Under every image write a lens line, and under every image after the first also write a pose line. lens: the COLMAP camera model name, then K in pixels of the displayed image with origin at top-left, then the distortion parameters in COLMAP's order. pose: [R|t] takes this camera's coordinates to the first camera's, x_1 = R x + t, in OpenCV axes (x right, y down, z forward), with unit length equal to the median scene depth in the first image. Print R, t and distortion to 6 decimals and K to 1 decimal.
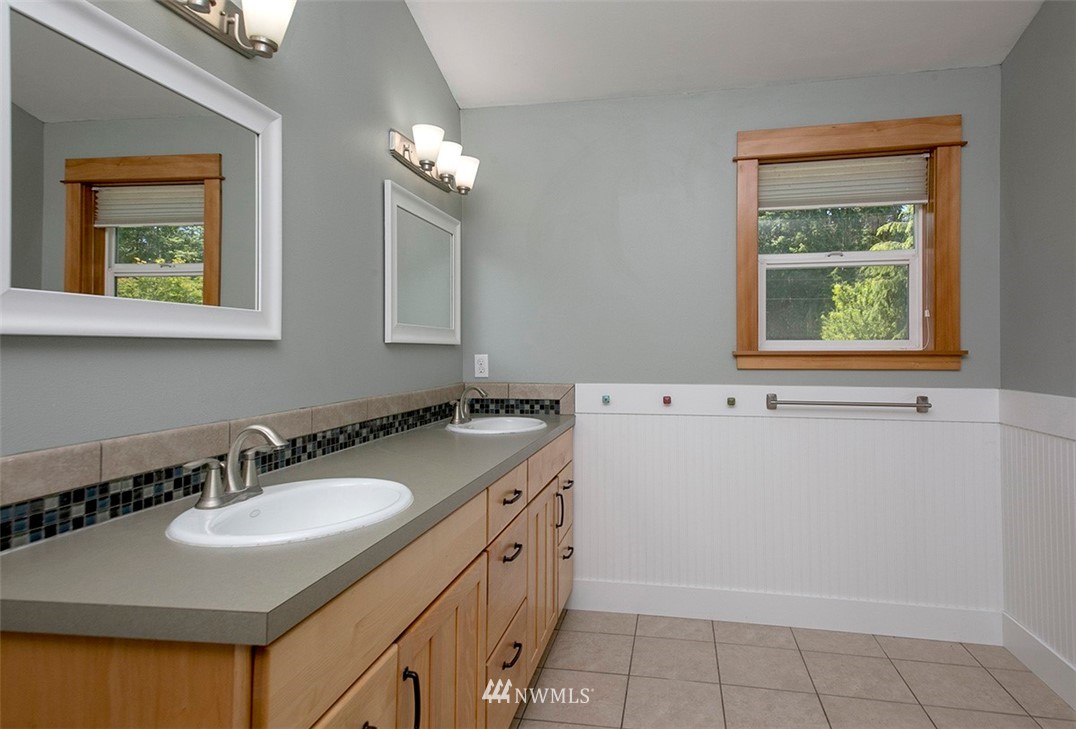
lens RADIAL K [[621.8, 0, 577.5], [0, 621.8, 343.2], [0, 0, 1]] dist [0.062501, -0.002012]
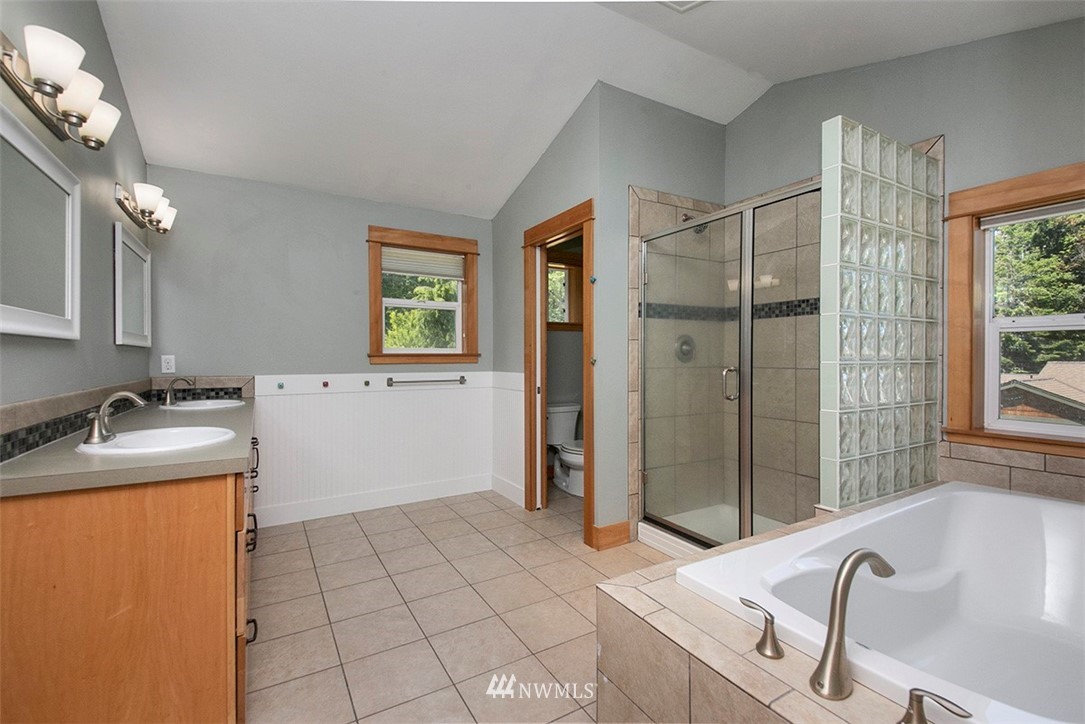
lens RADIAL K [[499.9, 0, 542.6], [0, 499.9, 361.1], [0, 0, 1]] dist [0.001013, 0.000015]
pose [[0.759669, -0.002687, 0.650304, -0.278678], [-0.005910, 0.999922, 0.011036, 0.015840], [-0.650283, -0.012227, 0.759594, -0.352963]]
